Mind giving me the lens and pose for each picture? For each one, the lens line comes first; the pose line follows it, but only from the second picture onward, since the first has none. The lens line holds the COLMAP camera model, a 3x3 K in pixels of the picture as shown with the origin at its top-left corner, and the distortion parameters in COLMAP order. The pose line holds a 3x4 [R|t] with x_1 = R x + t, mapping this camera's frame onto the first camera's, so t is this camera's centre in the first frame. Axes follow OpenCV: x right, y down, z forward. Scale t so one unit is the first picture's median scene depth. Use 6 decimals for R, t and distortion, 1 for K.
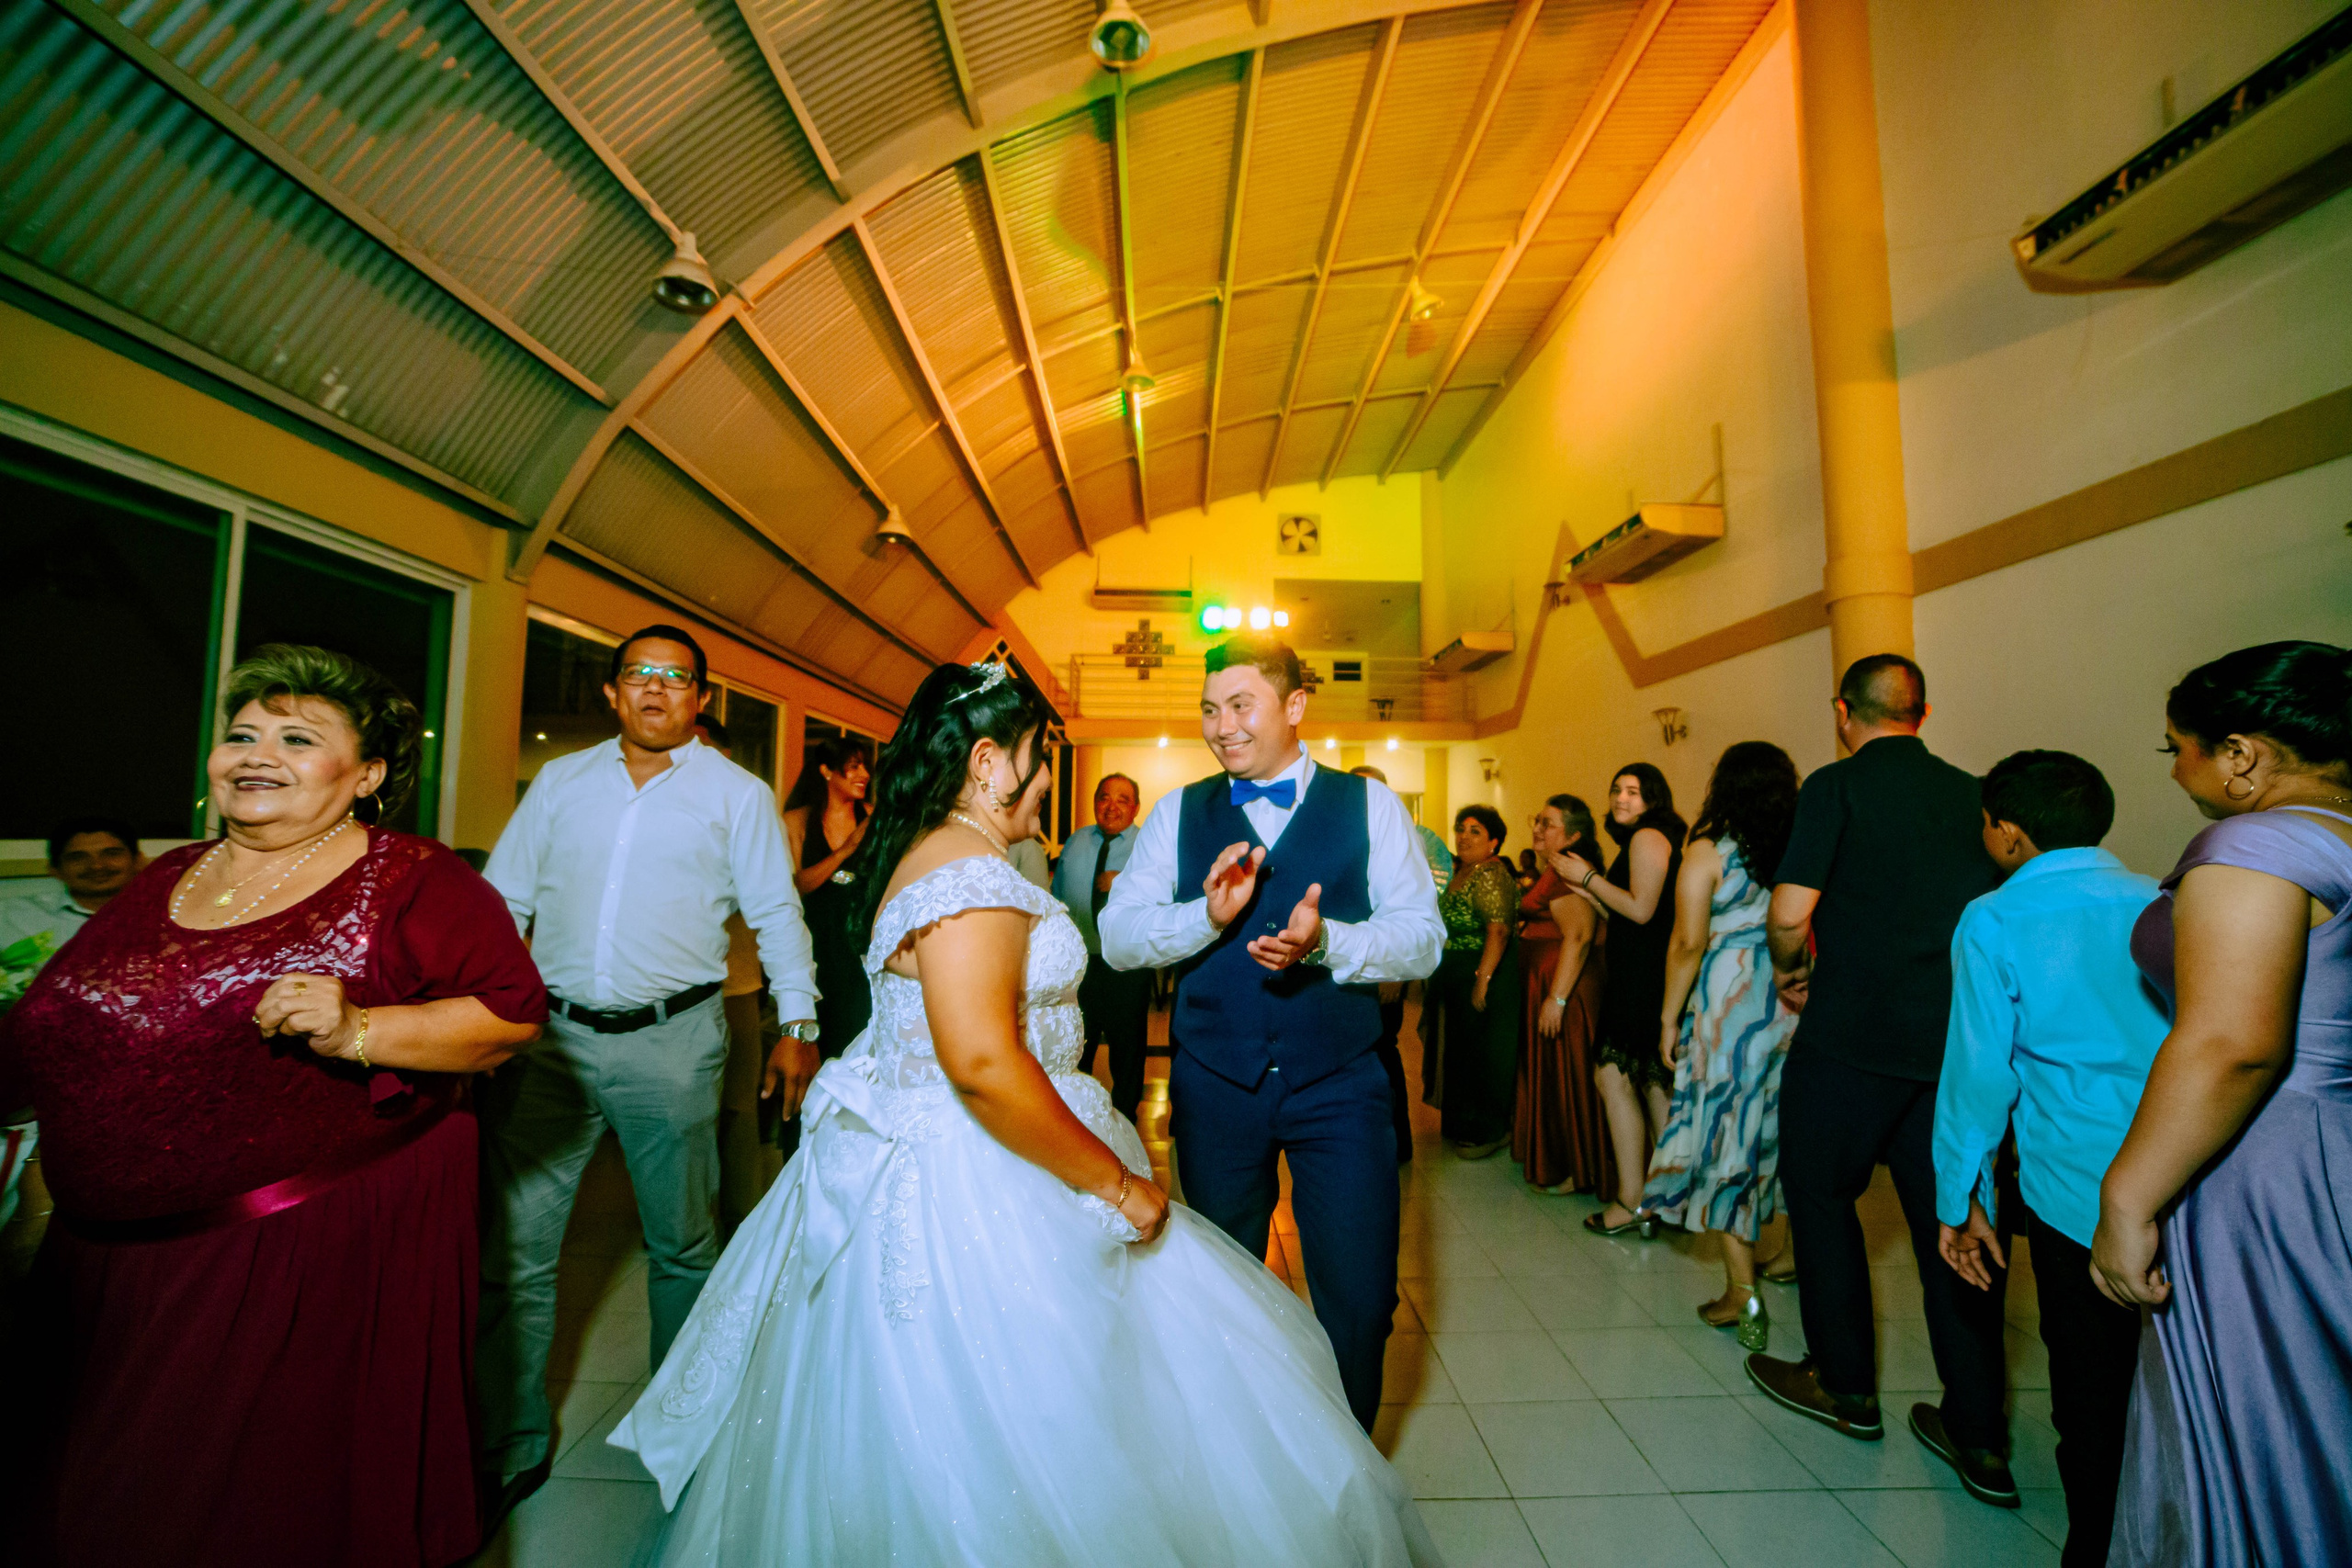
lens RADIAL K [[975.6, 0, 1195.3], [0, 975.6, 751.4], [0, 0, 1]] dist [-0.057451, 0.015662]
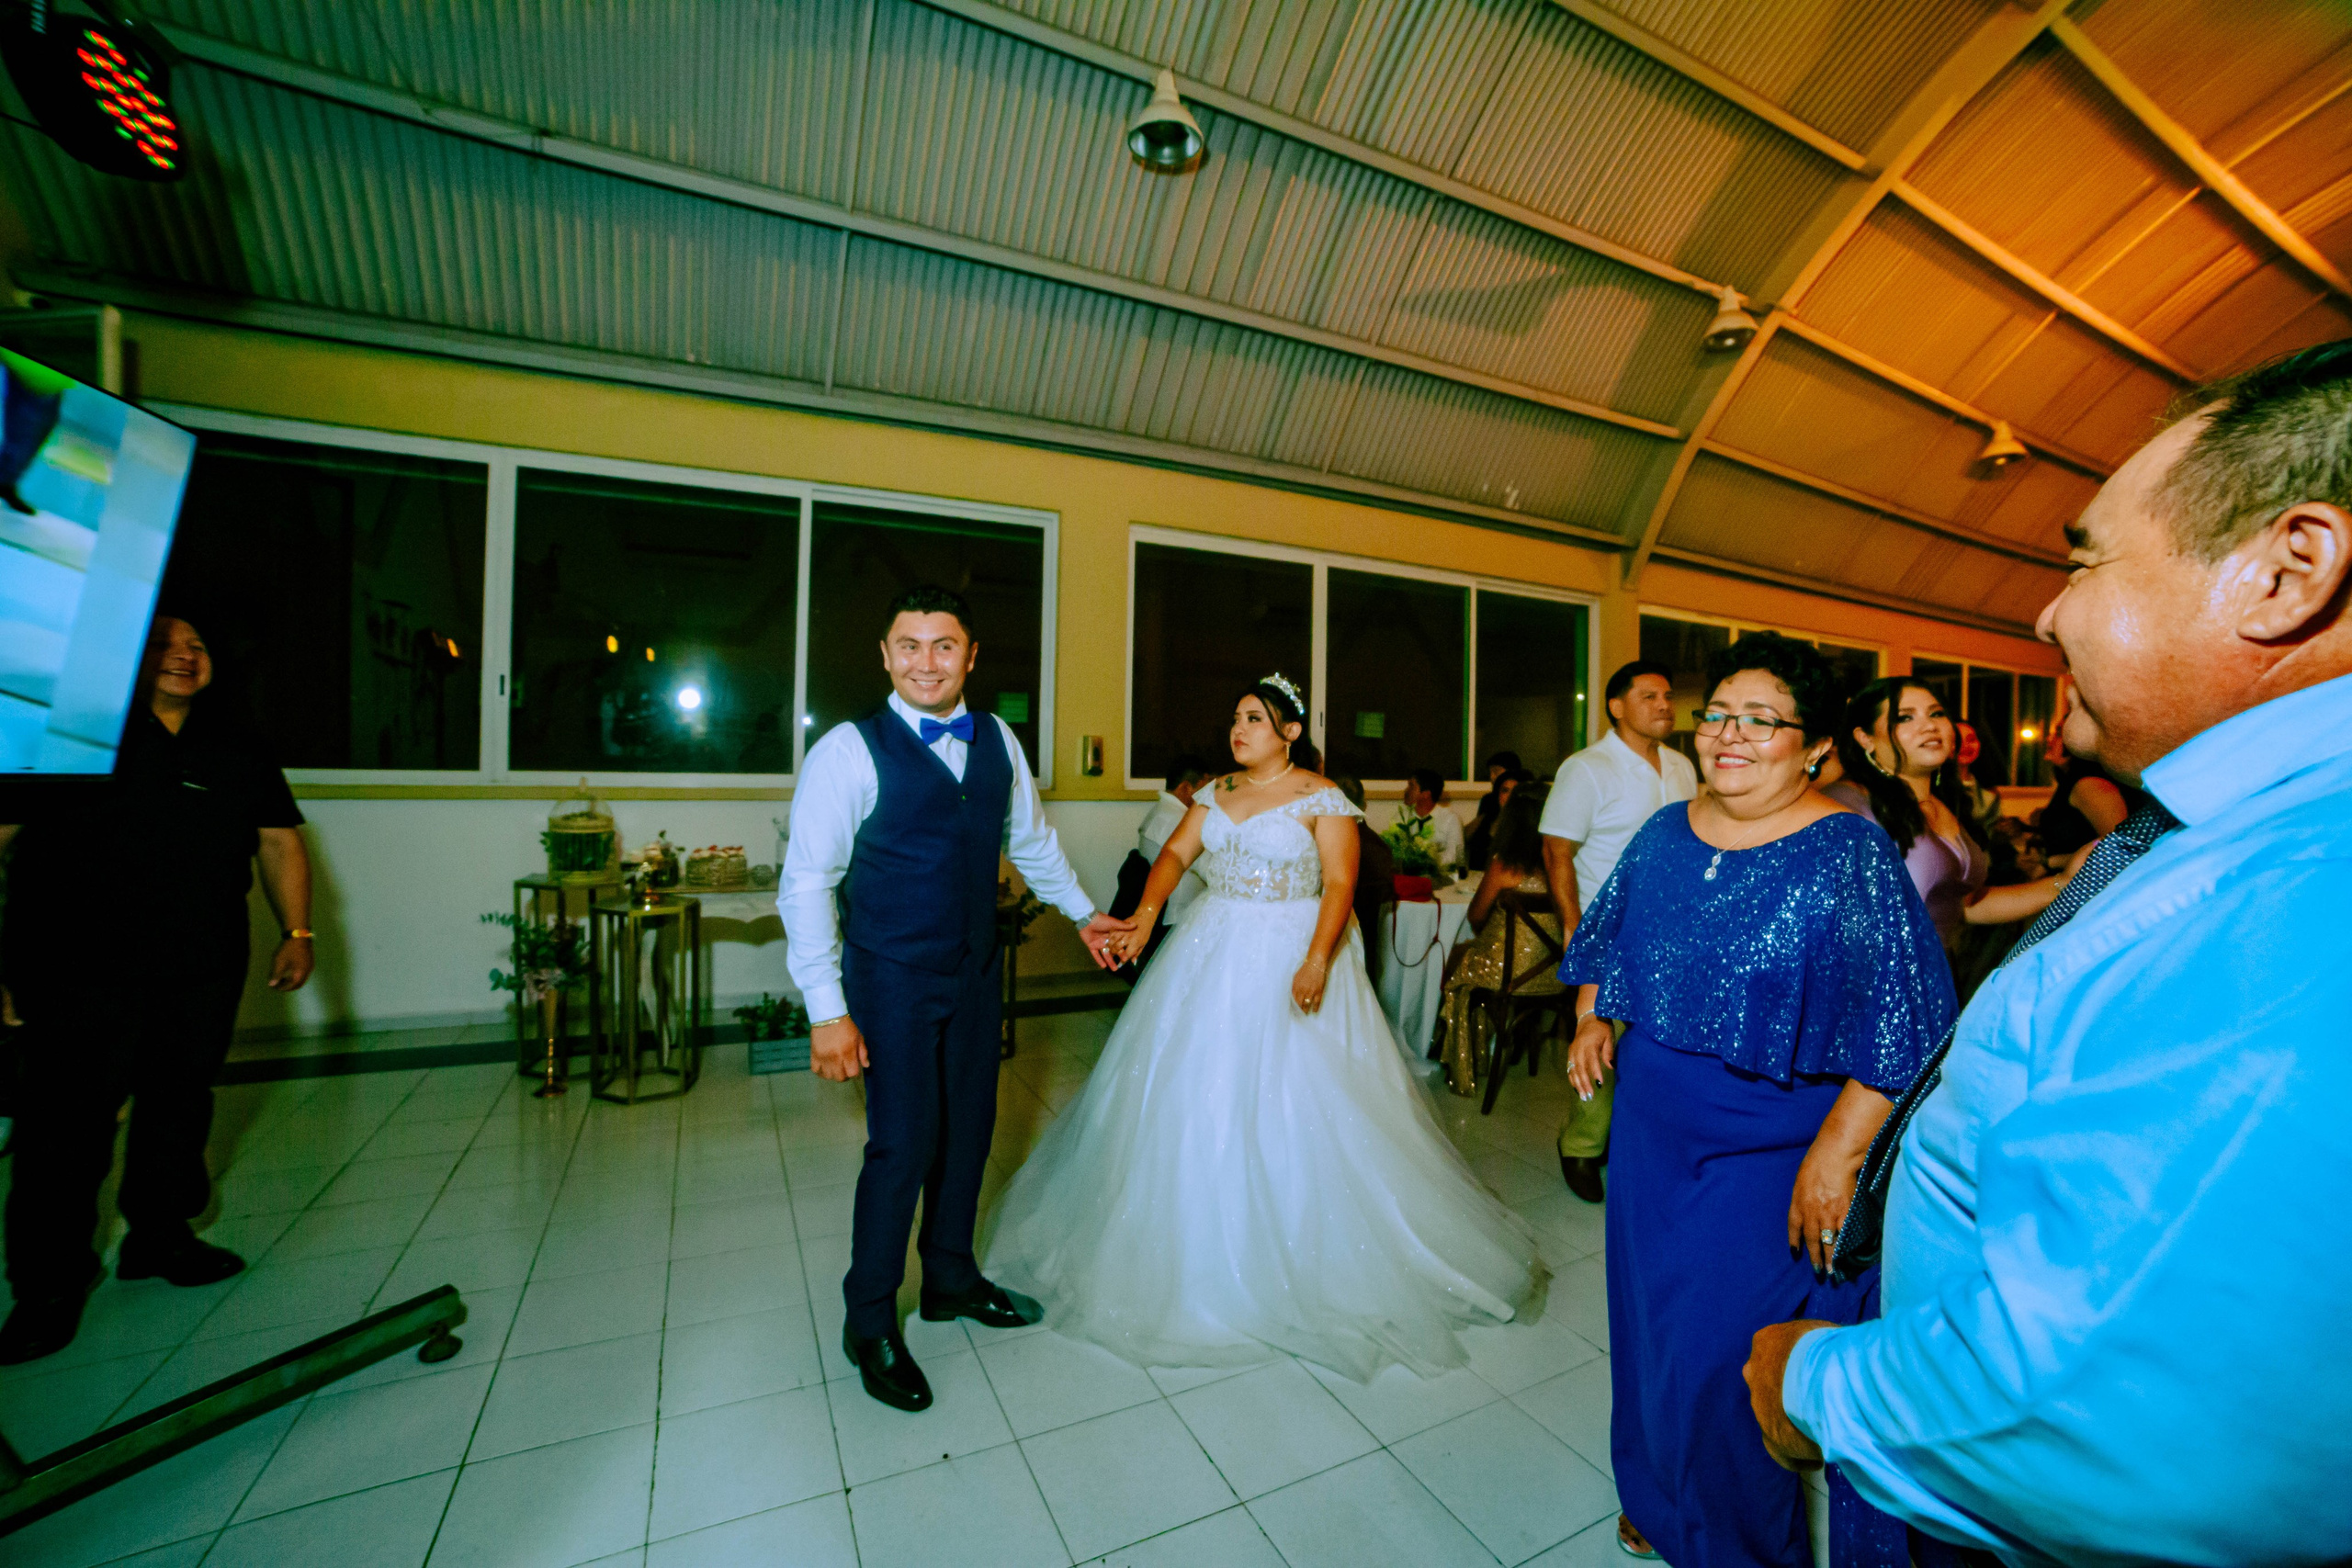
lens RADIAL K [[979.1, 0, 1161.7], [0, 979.1, 769.1], [0, 0, 1]] dist [-0.061186, 0.015428]
pose [[0.446866, 0.007502, -0.894569, 0.112569], [0.065430, 0.997013, 0.041045, -0.013084], [0.892205, -0.076873, 0.445040, -0.114711]]
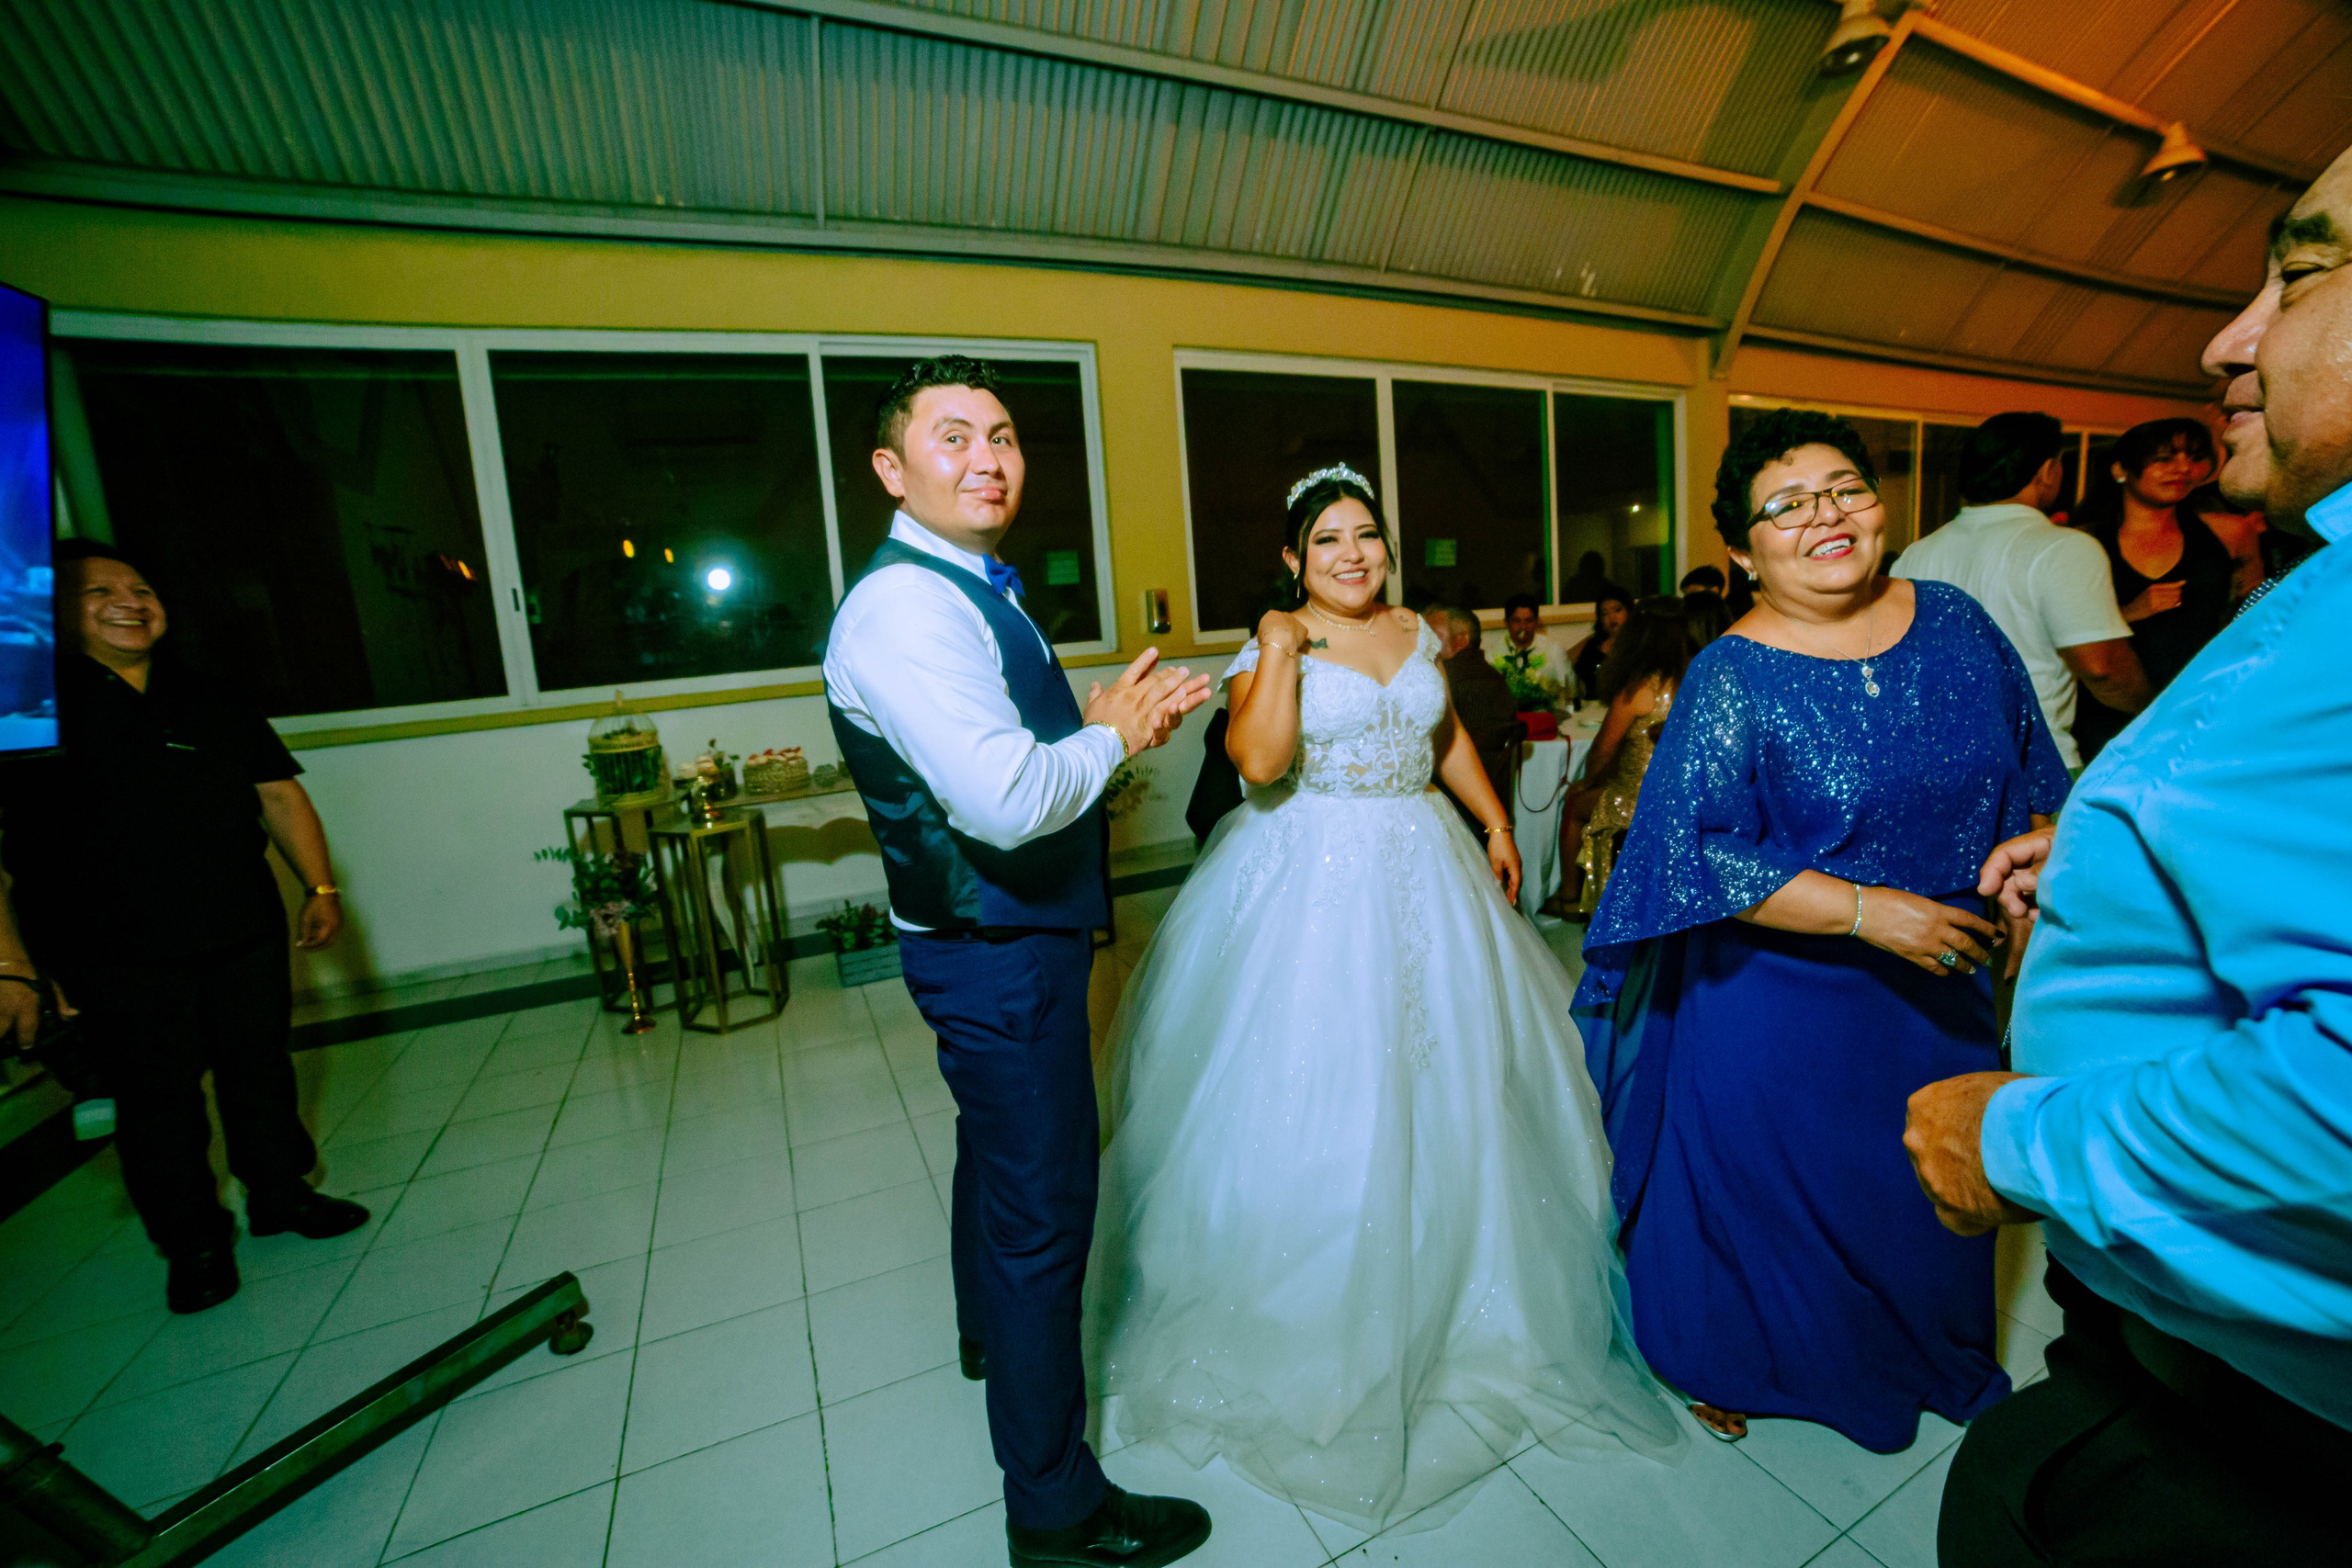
lens RADIAL K [[979.1, 0, 1171.8], [0, 979.1, 772.6], [0, 0, 1]] dist [-0.061186, 0.015428]
pose [[0.426664, 0.097772, -0.899110, 0.069252], [0.159460, 0.970433, 0.181198, -0.011483], [0.890242, -0.220683, 0.398458, -0.116999]]
